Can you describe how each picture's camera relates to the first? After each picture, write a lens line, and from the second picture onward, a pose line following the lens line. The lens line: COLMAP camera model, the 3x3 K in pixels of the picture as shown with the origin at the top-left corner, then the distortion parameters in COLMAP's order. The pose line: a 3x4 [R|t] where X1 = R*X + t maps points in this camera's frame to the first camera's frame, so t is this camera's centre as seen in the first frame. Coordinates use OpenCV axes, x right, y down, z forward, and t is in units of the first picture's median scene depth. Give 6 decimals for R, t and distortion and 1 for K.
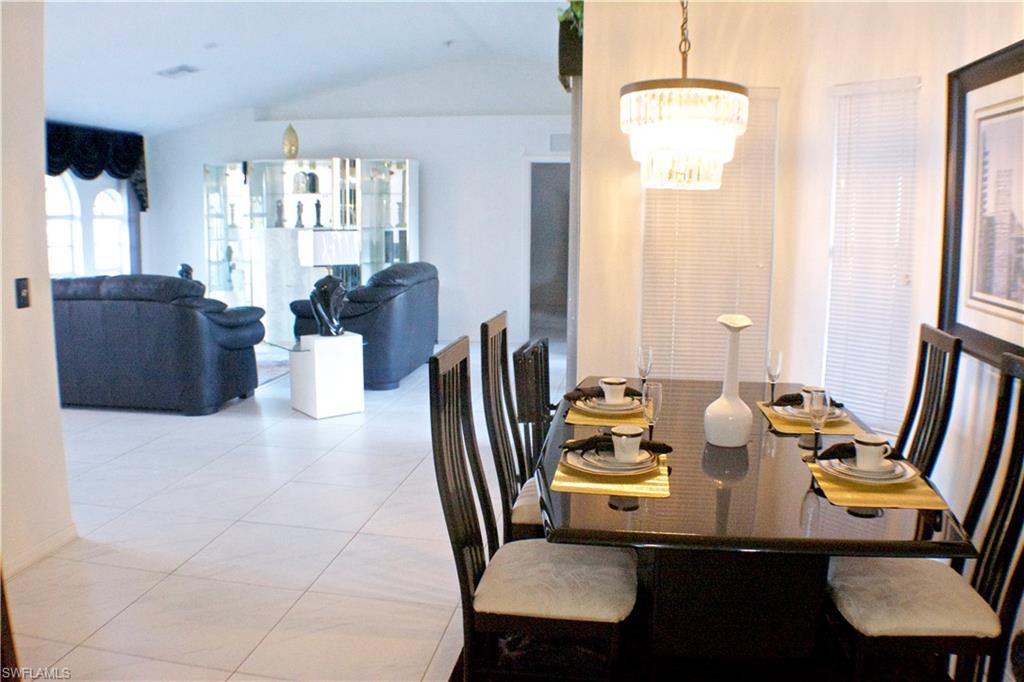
lens RADIAL K [[808.8, 0, 541.7], [0, 808.8, 346.8], [0, 0, 1]] dist [-0.166862, 0.009912]
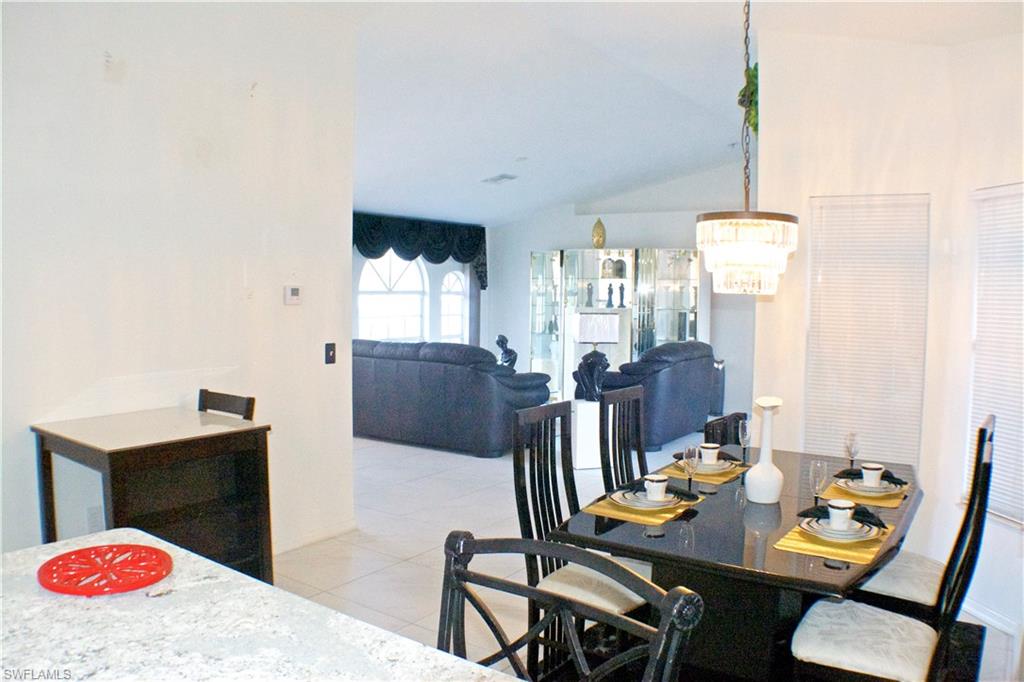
lens RADIAL K [[808.8, 0, 541.7], [0, 808.8, 346.8], [0, 0, 1]] dist [-0.166862, 0.009912]
pose [[0.892678, 0.032585, -0.449515, 0.154673], [-0.073583, 0.994537, -0.074034, 0.000603], [0.444647, 0.099165, 0.890200, -0.089312]]
